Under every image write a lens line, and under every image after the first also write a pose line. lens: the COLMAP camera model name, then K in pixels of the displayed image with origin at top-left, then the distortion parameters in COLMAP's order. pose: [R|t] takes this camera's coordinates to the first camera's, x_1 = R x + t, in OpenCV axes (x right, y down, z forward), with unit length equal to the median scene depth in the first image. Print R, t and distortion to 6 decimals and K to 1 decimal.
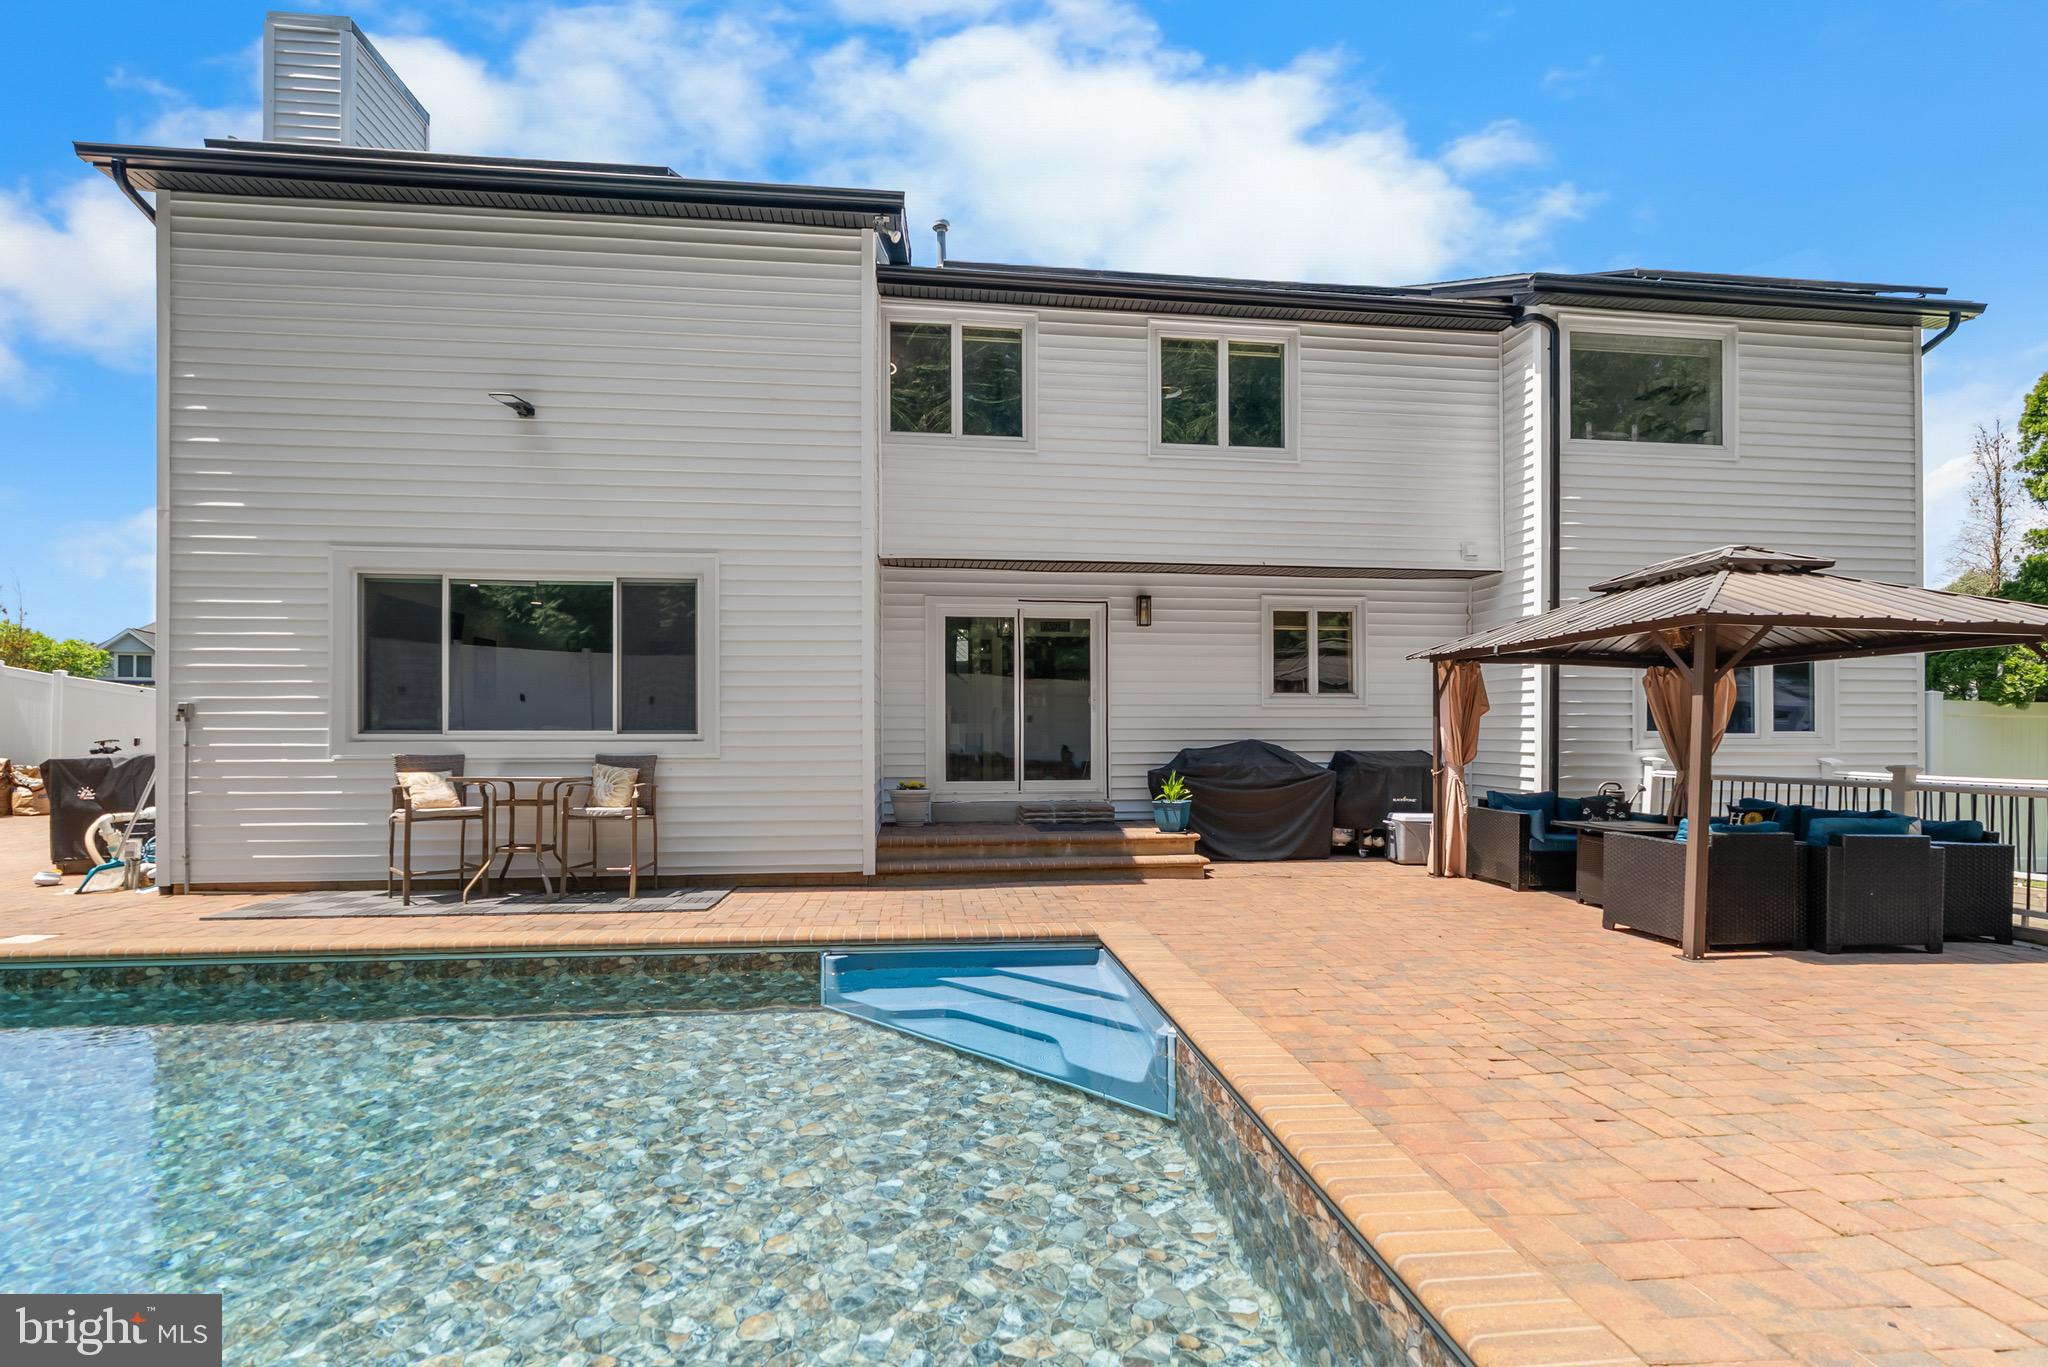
lens RADIAL K [[949.2, 0, 1023.0], [0, 949.2, 719.2], [0, 0, 1]] dist [-0.007420, 0.000410]
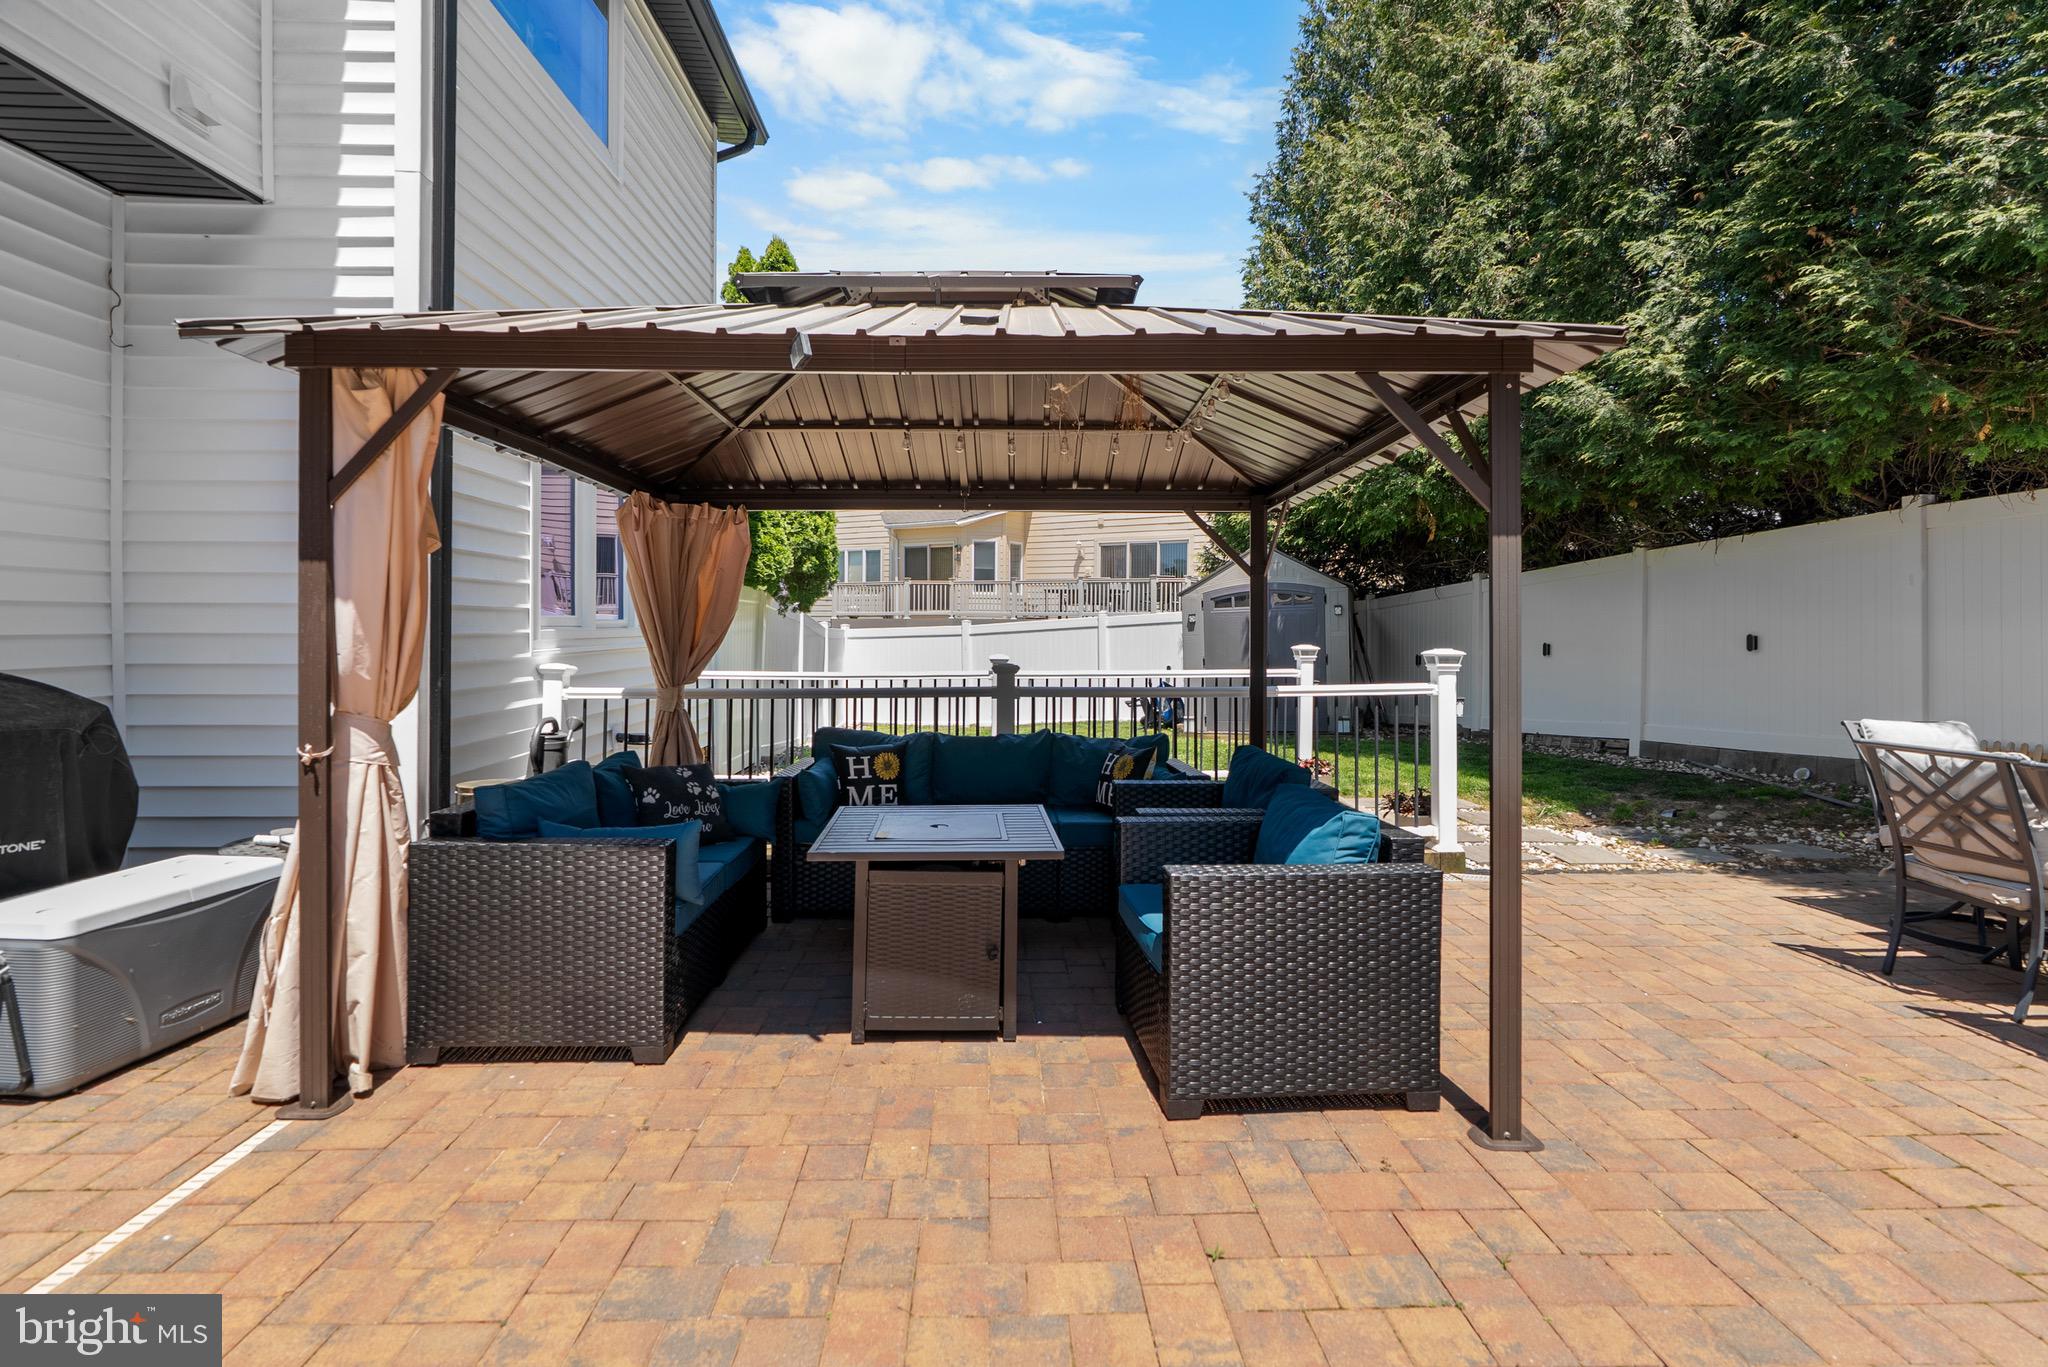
lens RADIAL K [[949.2, 0, 1015.7], [0, 949.2, 633.9], [0, 0, 1]] dist [-0.007420, 0.000410]
pose [[0.079025, -0.013976, 0.996775, 0.164855], [-0.016724, 0.999742, 0.015343, 0.011574], [-0.996732, -0.017883, 0.078771, 0.767698]]
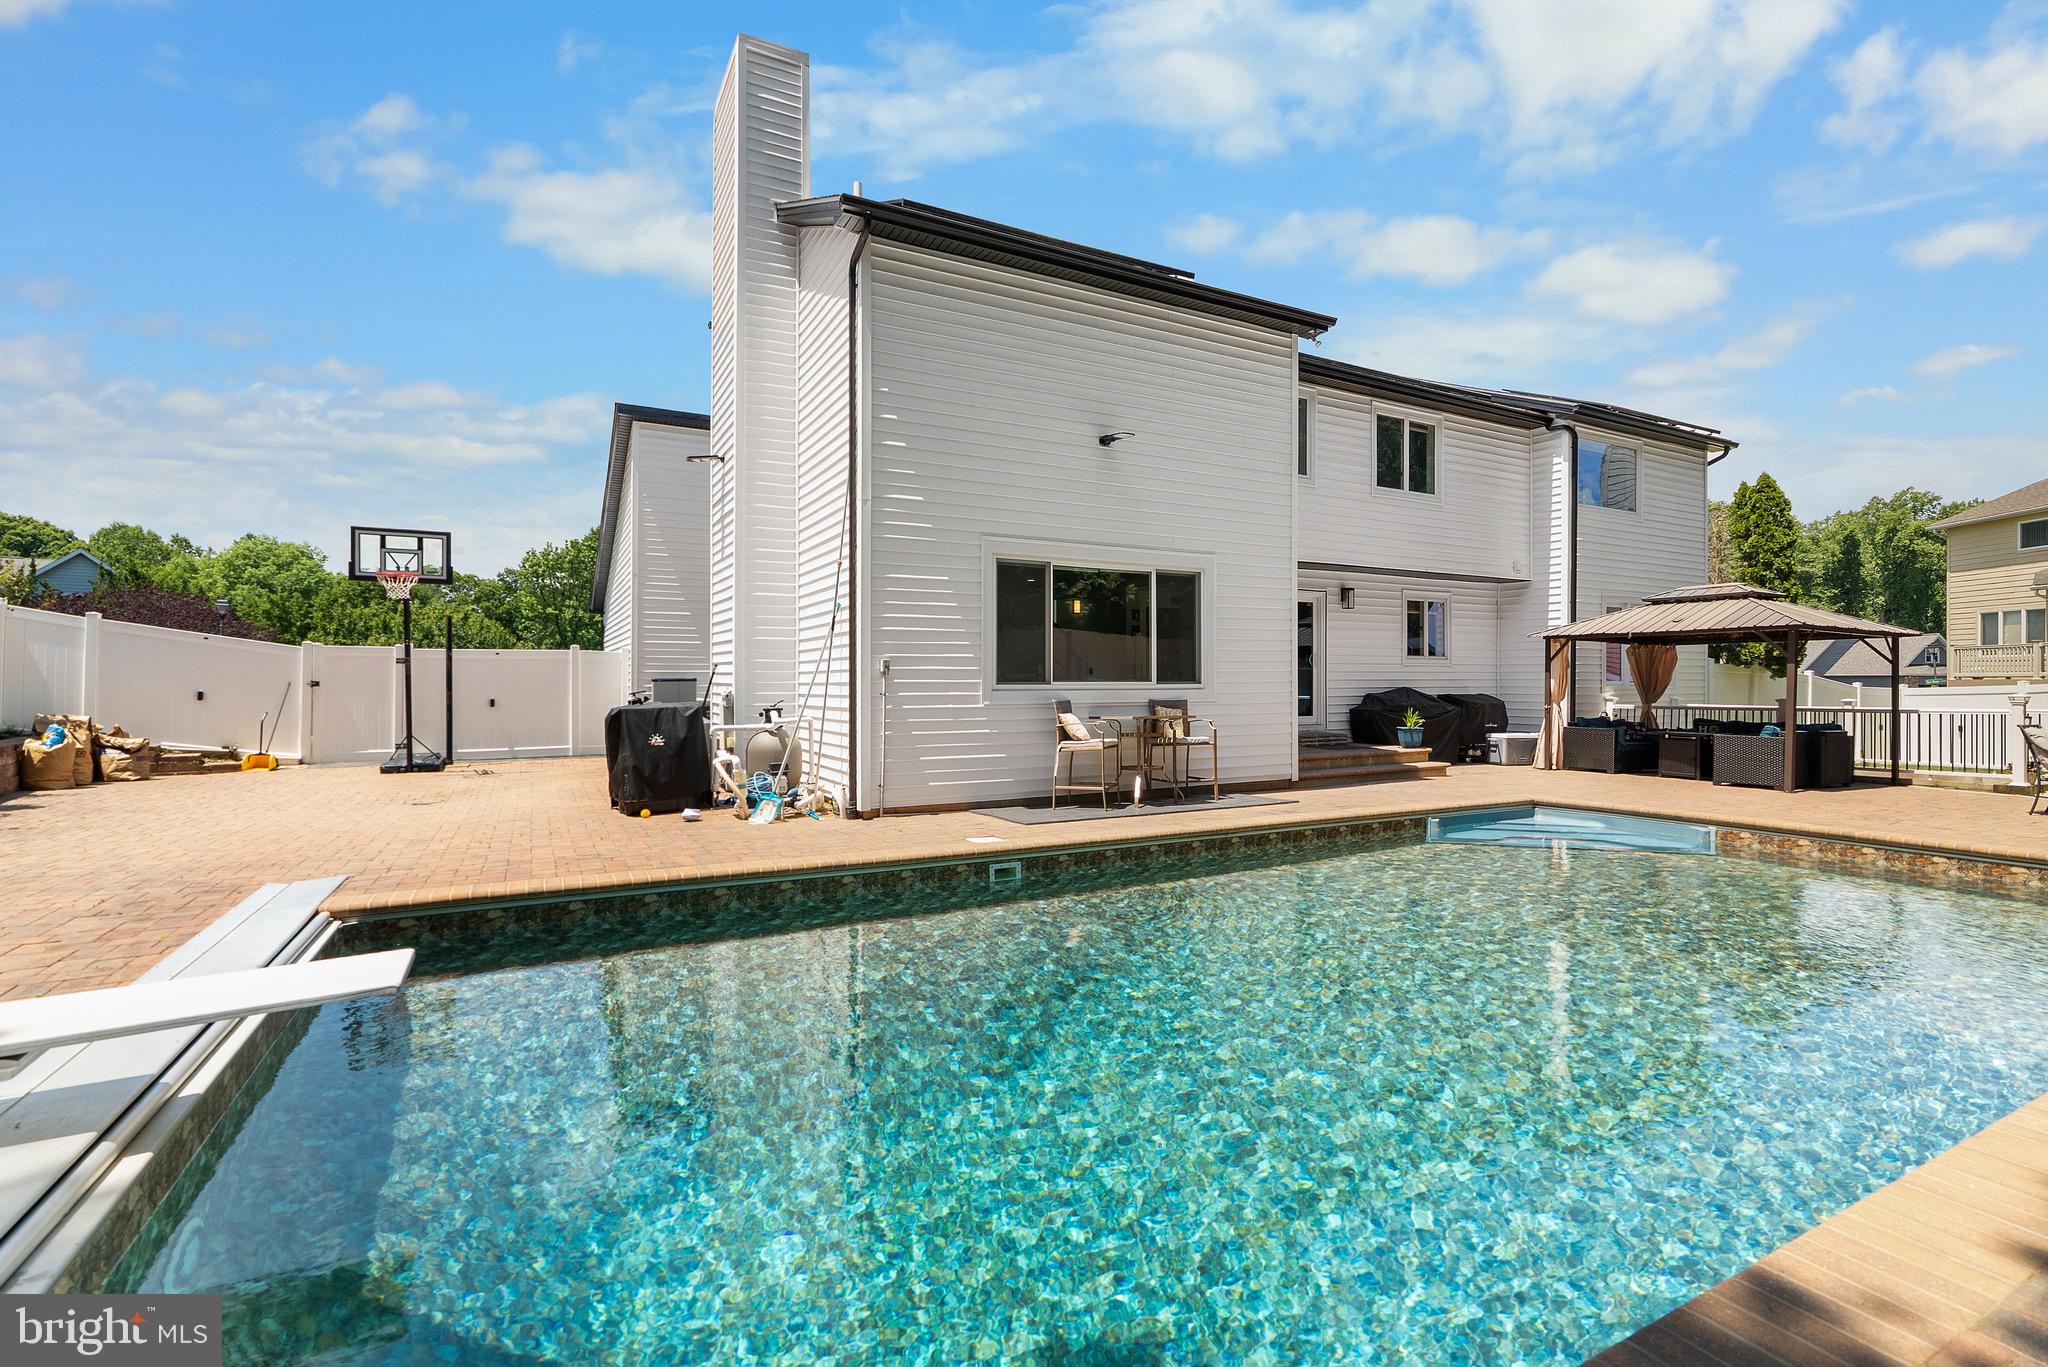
lens RADIAL K [[949.2, 0, 1012.2], [0, 949.2, 677.8], [0, 0, 1]] dist [-0.007420, 0.000410]
pose [[0.927423, 0.000150, 0.374015, -1.041160], [-0.003330, 0.999964, 0.007856, -0.003432], [-0.374000, -0.008531, 0.927390, -0.173010]]
